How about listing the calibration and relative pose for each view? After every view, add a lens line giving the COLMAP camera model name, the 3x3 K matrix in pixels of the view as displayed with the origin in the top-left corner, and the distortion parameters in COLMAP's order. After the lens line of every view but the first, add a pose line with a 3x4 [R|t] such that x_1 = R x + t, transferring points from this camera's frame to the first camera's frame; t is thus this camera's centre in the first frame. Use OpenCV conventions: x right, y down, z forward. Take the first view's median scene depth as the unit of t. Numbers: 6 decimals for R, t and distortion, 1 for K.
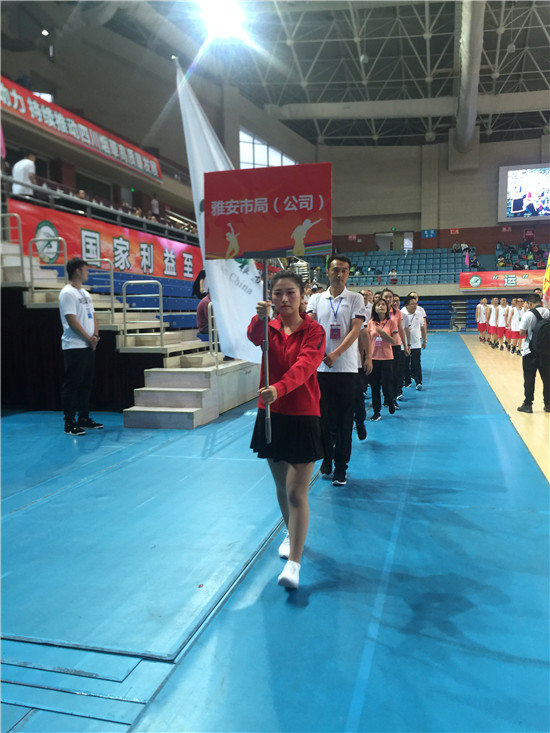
lens RADIAL K [[625.0, 0, 275.0], [0, 625.0, 366.5], [0, 0, 1]] dist [0.089811, -0.140180]
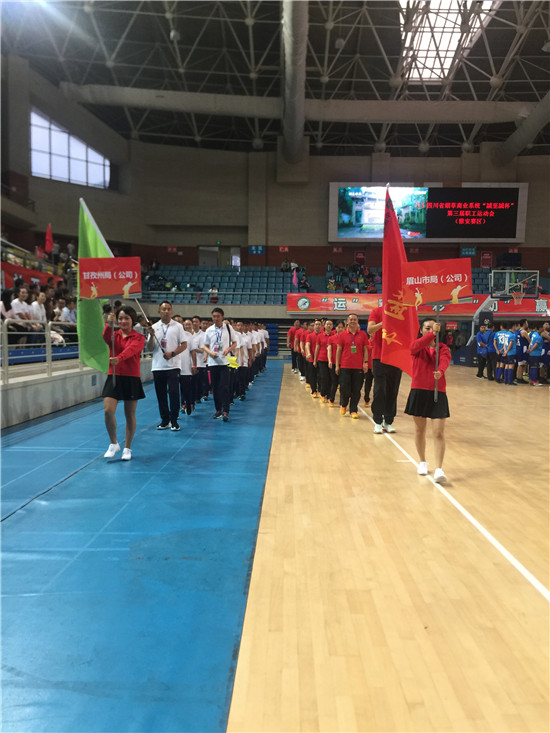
lens RADIAL K [[625.0, 0, 275.0], [0, 625.0, 366.5], [0, 0, 1]] dist [0.089811, -0.140180]
pose [[0.970525, 0.009165, 0.240826, 0.058370], [-0.000905, 0.999408, -0.034385, -0.013888], [-0.240999, 0.033153, 0.969959, 0.136582]]
